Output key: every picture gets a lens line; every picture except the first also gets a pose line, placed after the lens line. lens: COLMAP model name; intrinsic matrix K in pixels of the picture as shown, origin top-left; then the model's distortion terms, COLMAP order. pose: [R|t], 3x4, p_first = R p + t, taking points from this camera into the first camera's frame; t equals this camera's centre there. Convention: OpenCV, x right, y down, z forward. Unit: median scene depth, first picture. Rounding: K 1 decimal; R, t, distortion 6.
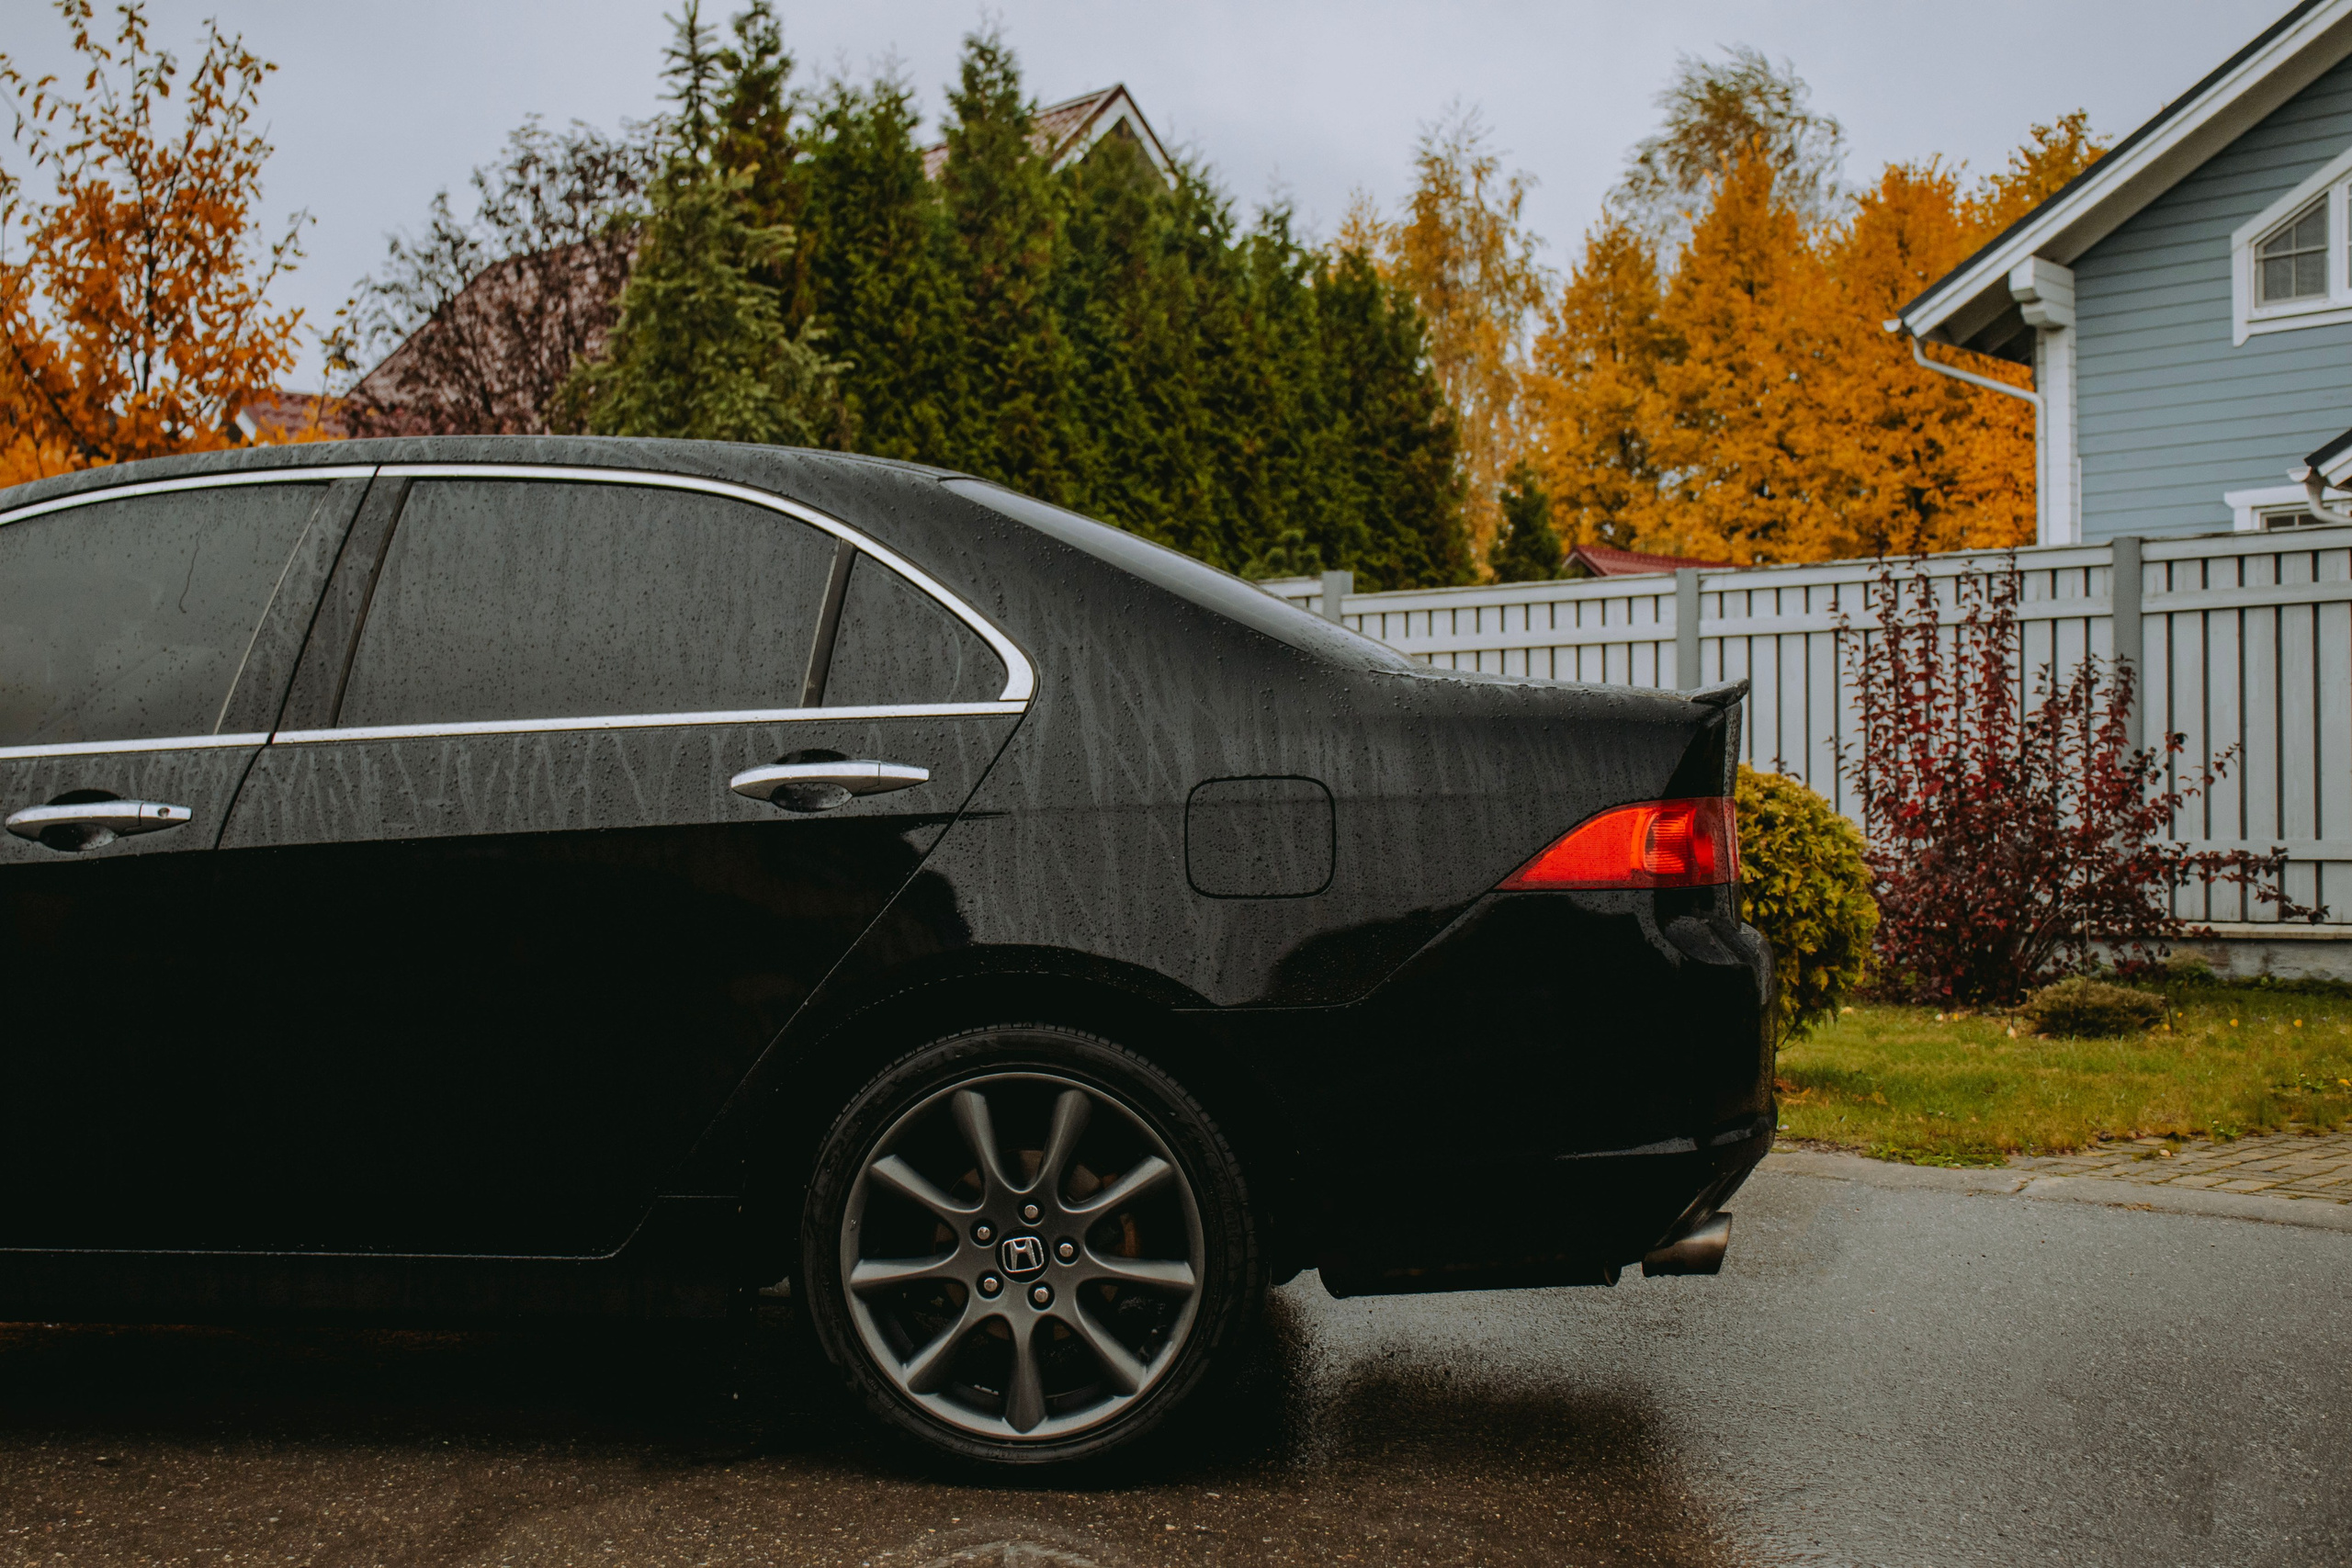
lens RADIAL K [[2706.9, 0, 1176.0], [0, 2706.9, 784.0], [0, 0, 1]] dist [-0.025409, 0.167944]
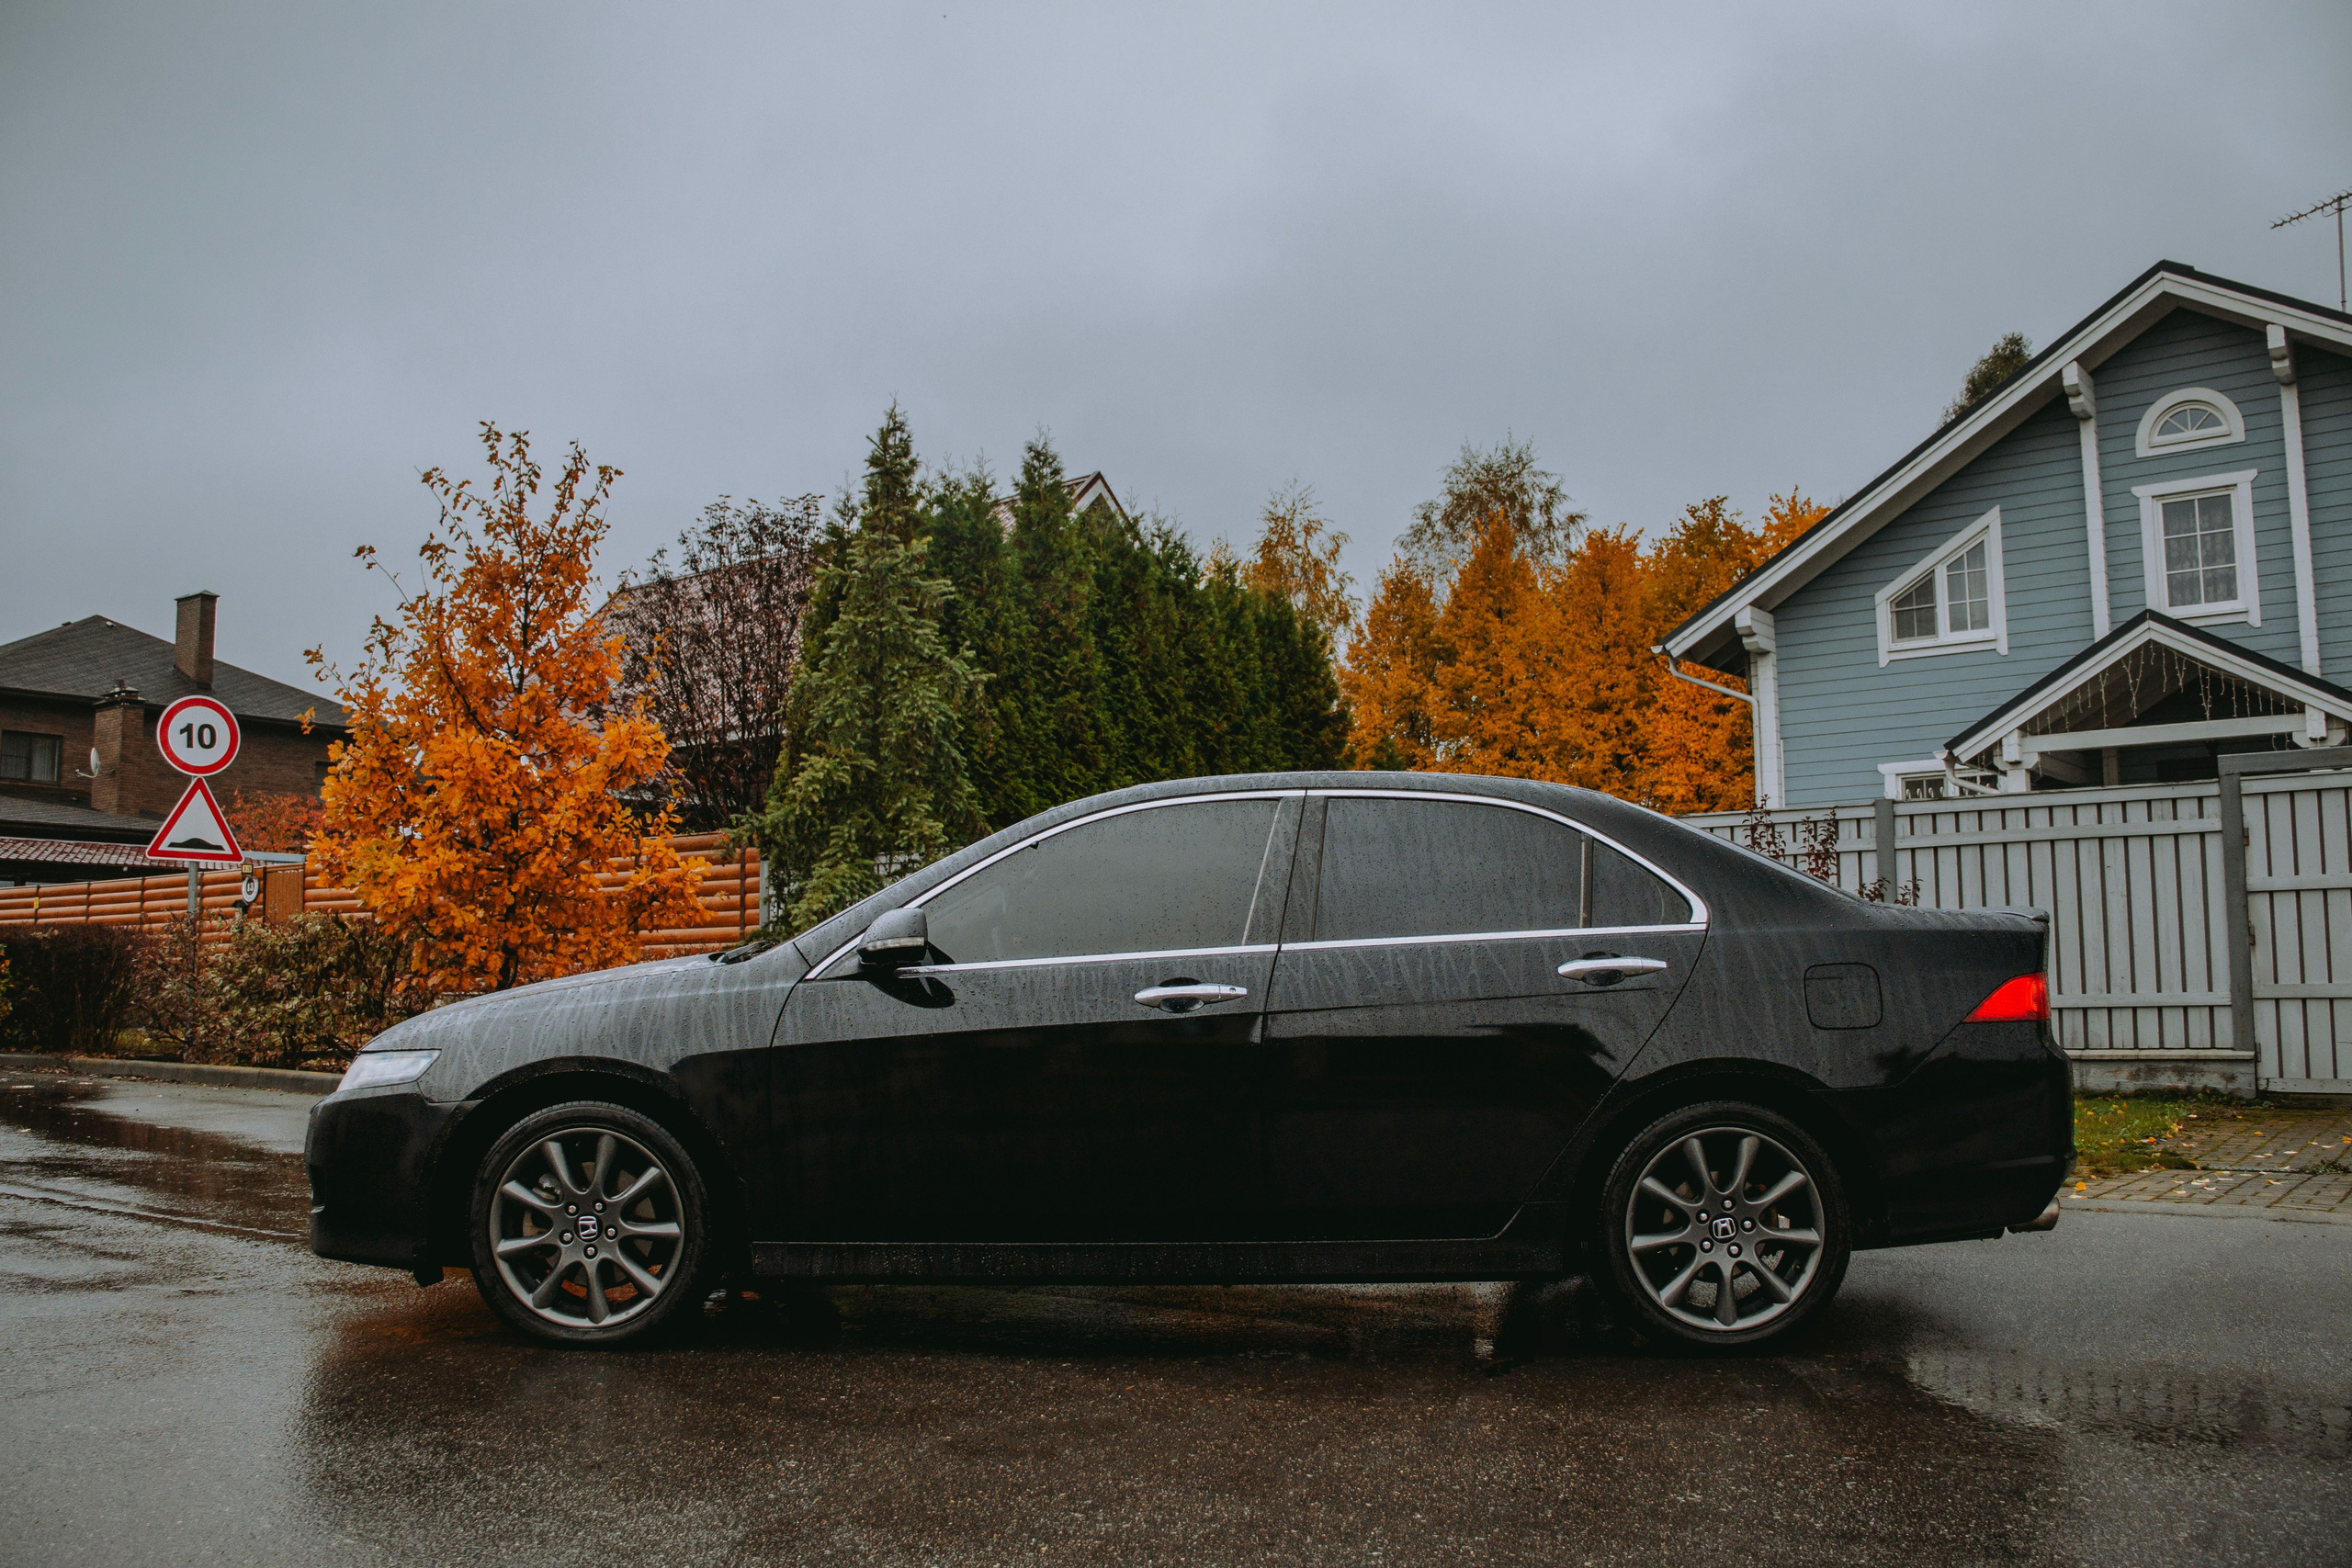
lens RADIAL K [[2030.4, 0, 1176.0], [0, 2030.4, 784.0], [0, 0, 1]] dist [-0.167471, 0.141345]
pose [[0.996011, 0.002553, 0.089196, -0.093352], [0.005383, 0.996051, -0.088622, -0.001130], [-0.089070, 0.088748, 0.992064, -0.055041]]
